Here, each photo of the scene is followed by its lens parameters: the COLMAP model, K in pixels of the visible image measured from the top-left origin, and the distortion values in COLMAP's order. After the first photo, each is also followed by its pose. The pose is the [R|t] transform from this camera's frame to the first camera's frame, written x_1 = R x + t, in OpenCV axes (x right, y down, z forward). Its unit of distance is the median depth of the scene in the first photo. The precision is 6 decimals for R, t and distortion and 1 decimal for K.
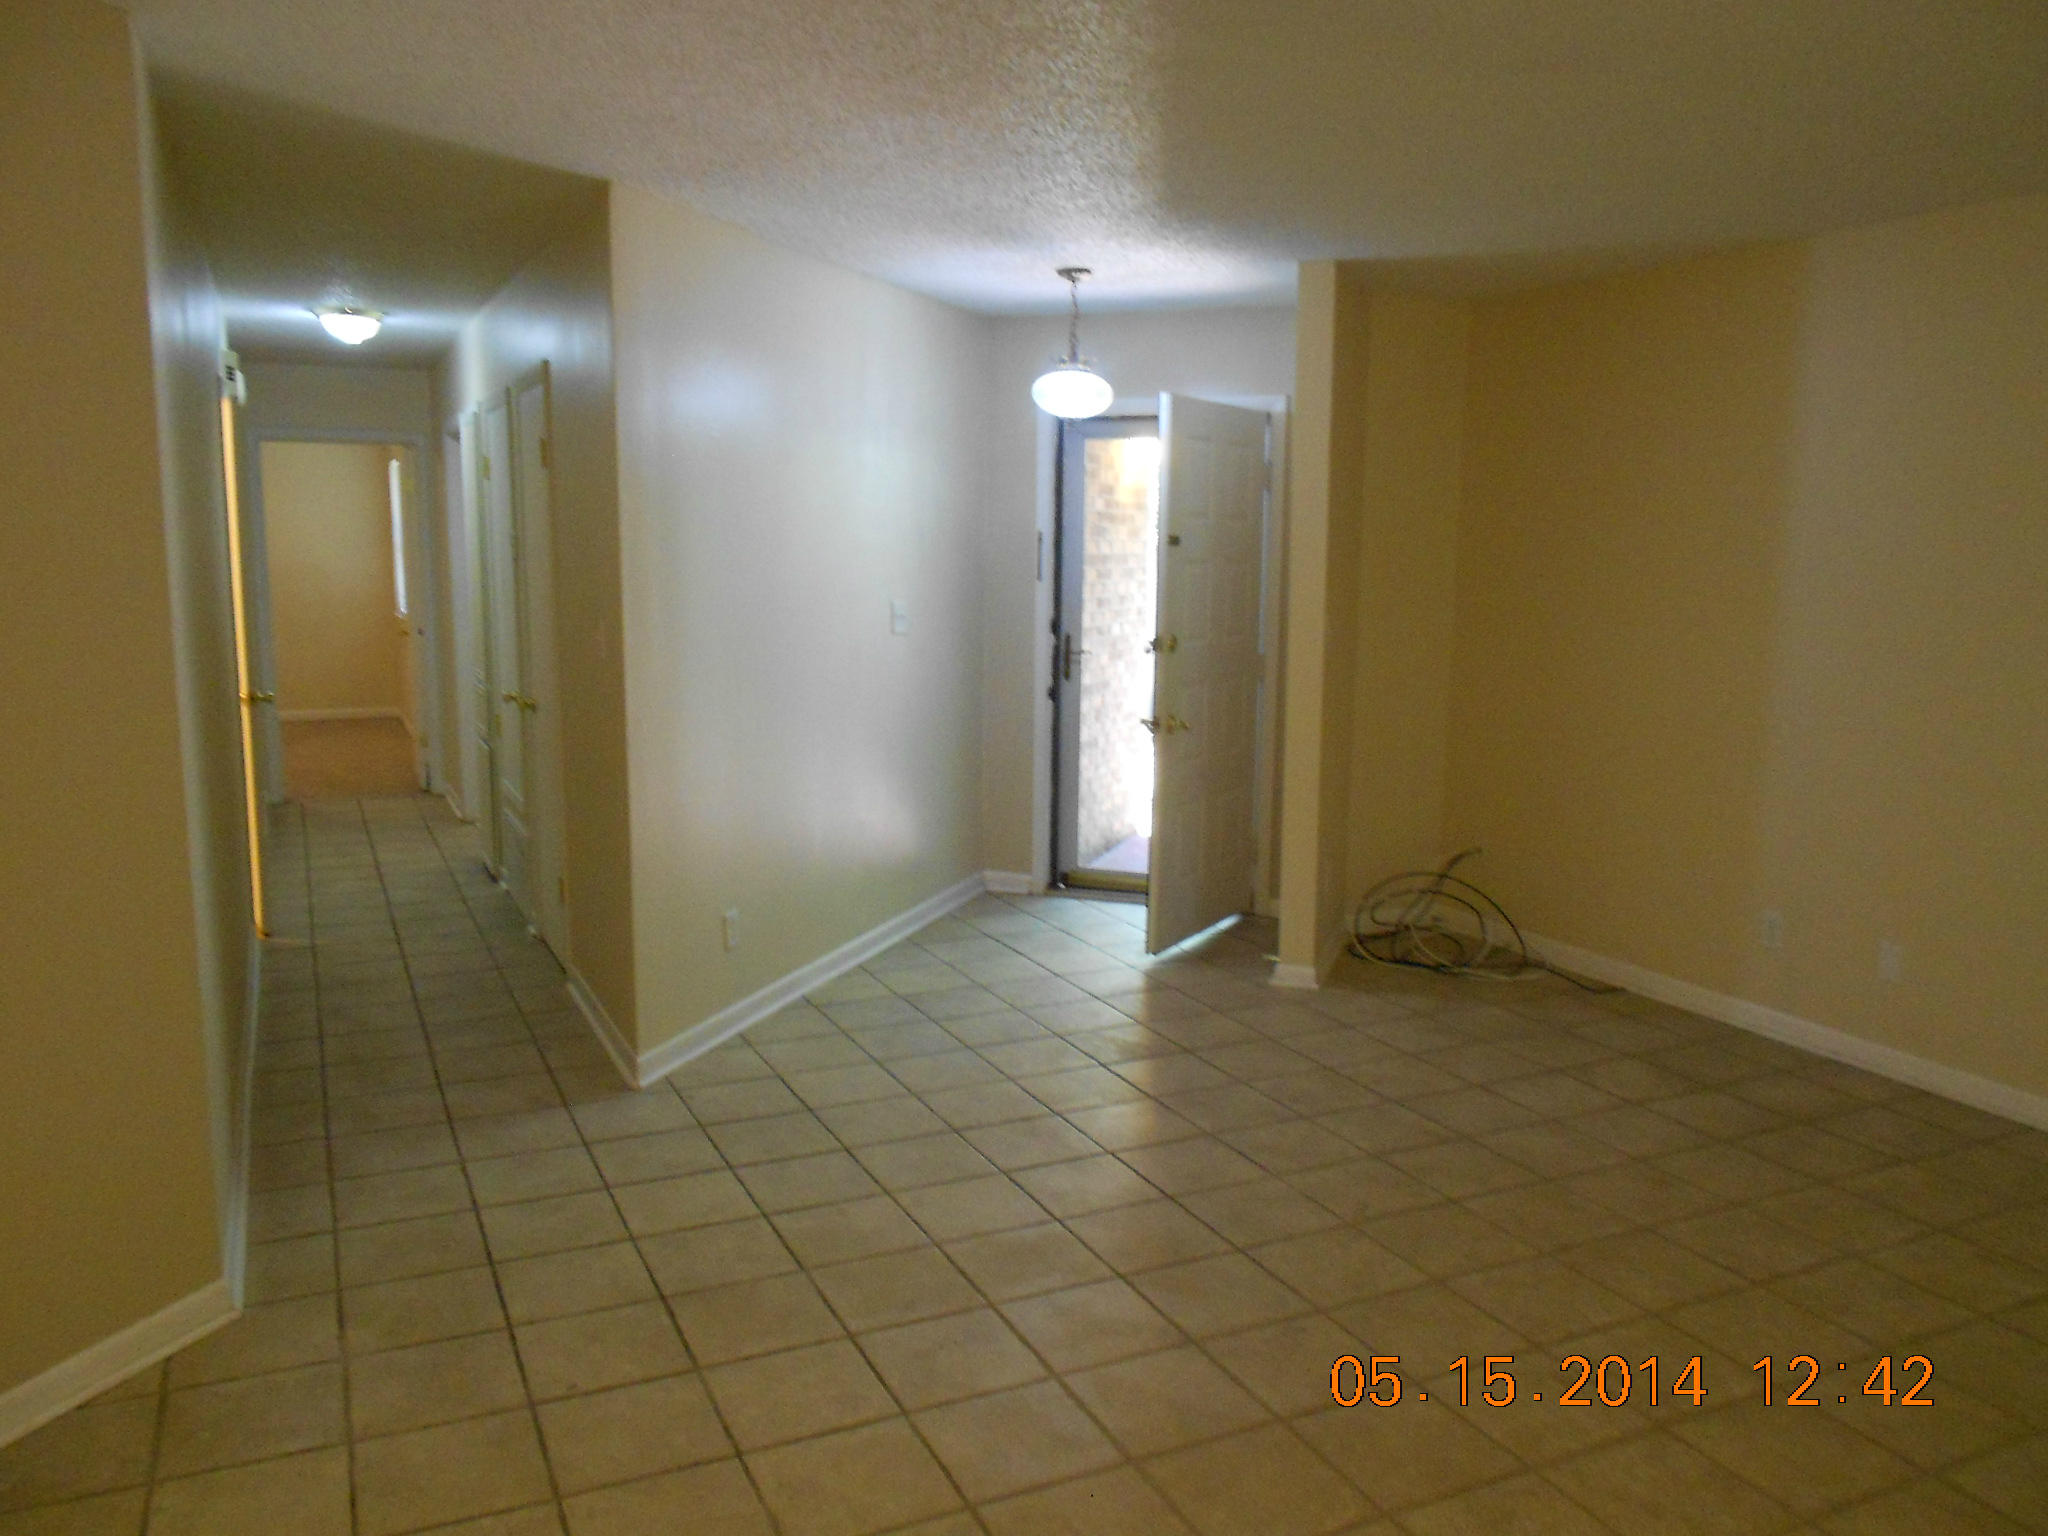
lens RADIAL K [[1553.4, 0, 1023.0], [0, 1553.4, 769.0], [0, 0, 1]] dist [0.013403, 0.006005]
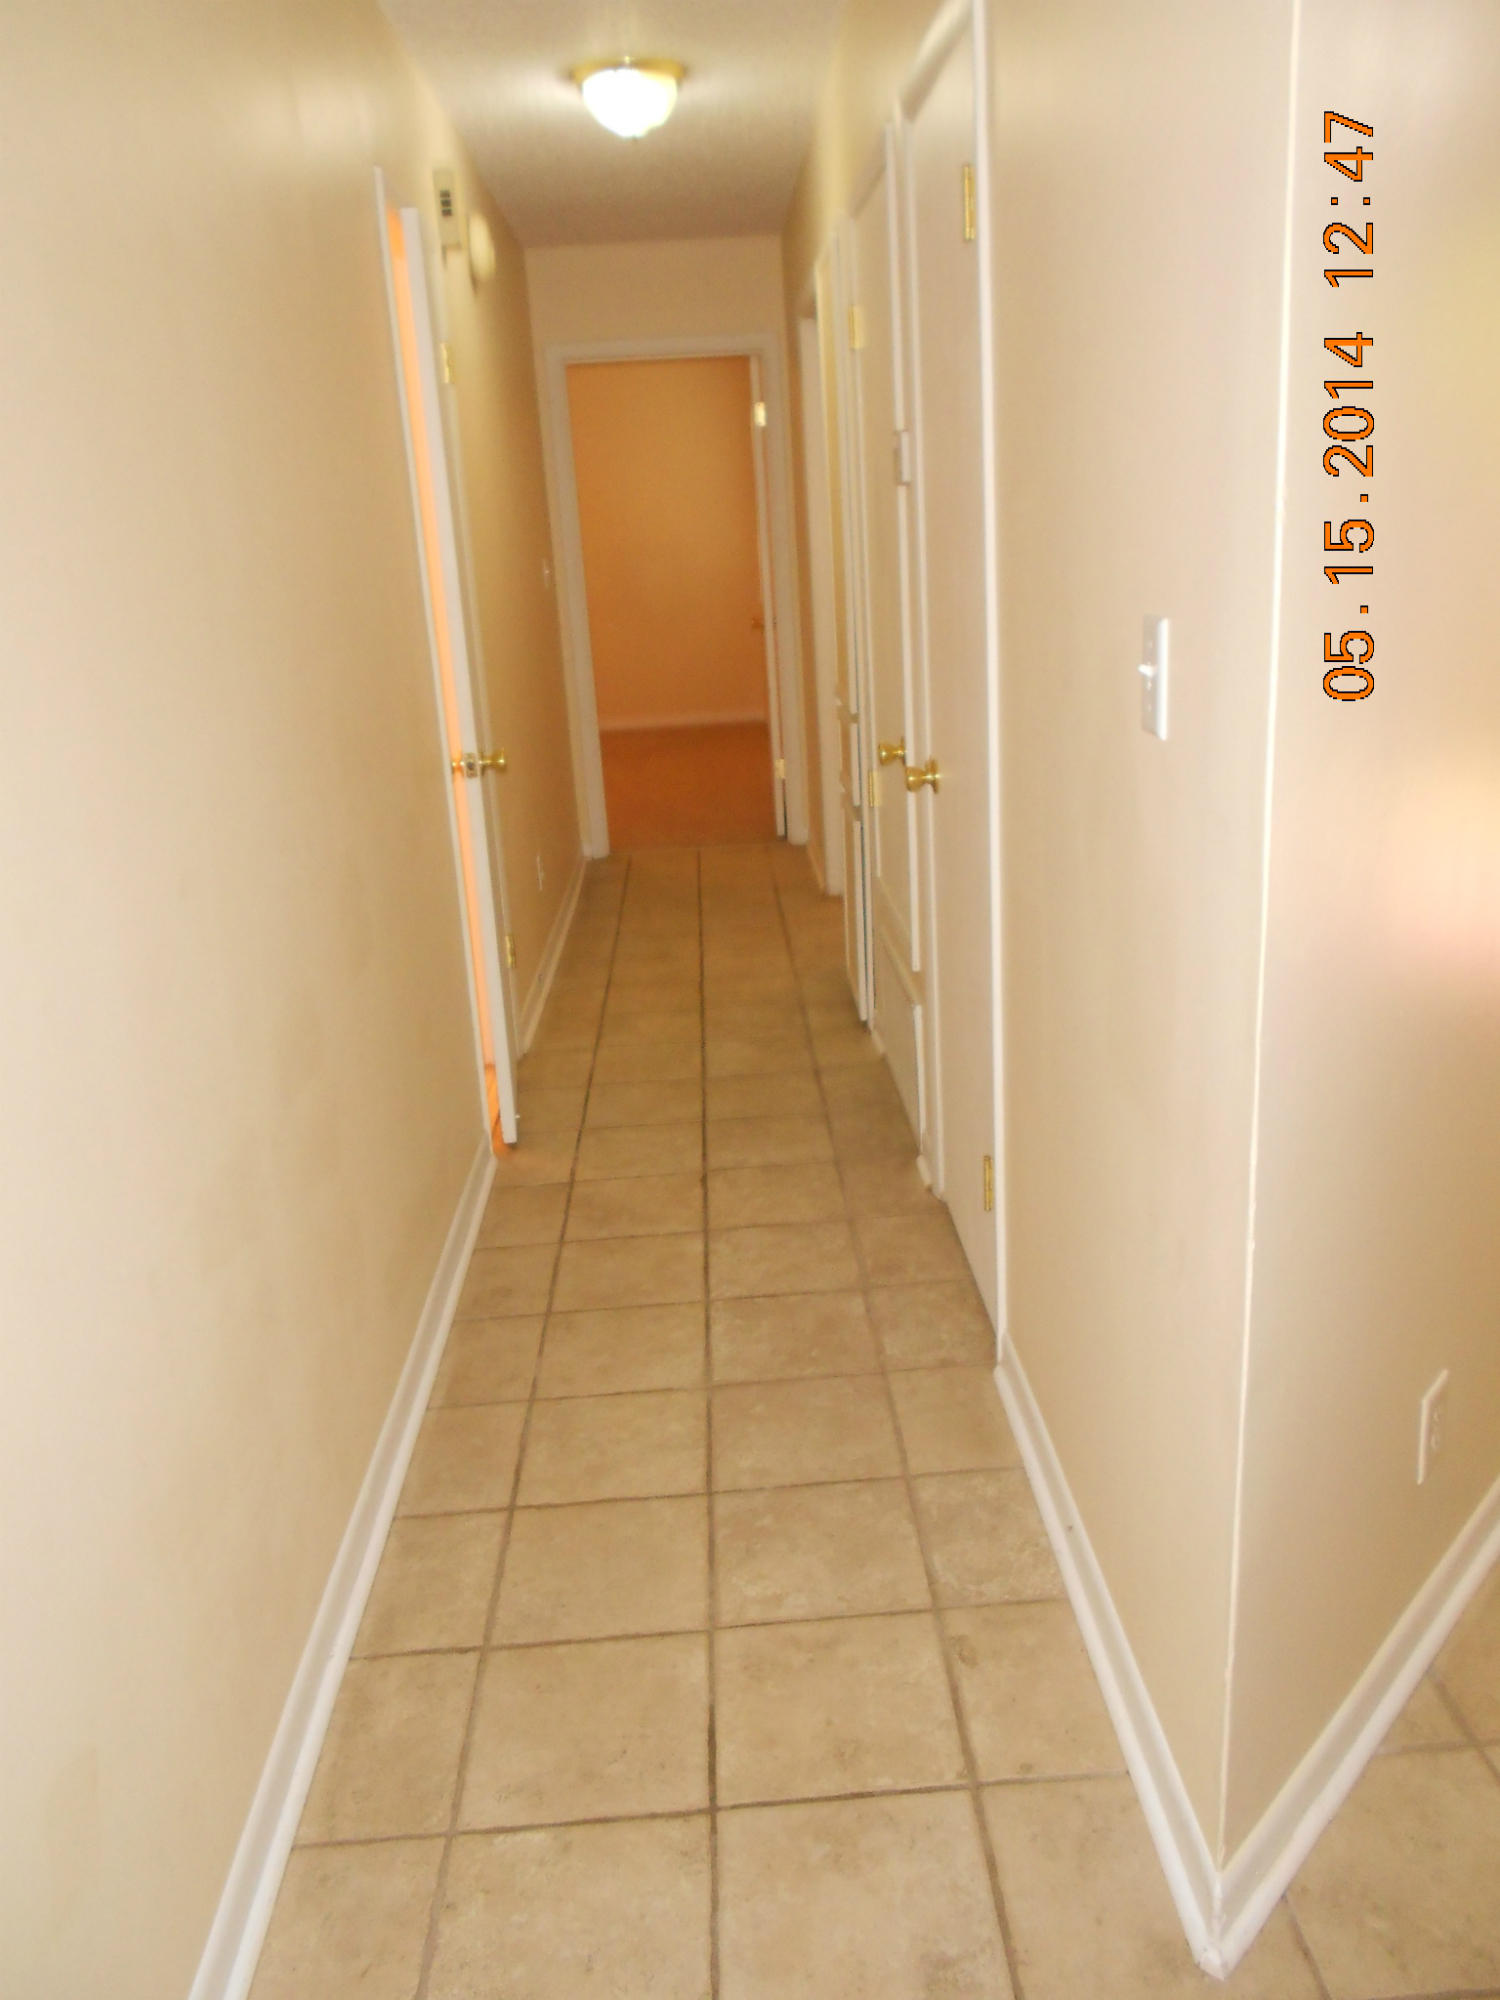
lens RADIAL K [[1517.0, 0, 750.5], [0, 1517.0, 1000.6], [0, 0, 1]] dist [0.013403, 0.006005]
pose [[0.915506, 0.053776, -0.398694, -0.140553], [0.018897, 0.984184, 0.176139, -0.050406], [0.401860, -0.168791, 0.900010, 0.438406]]
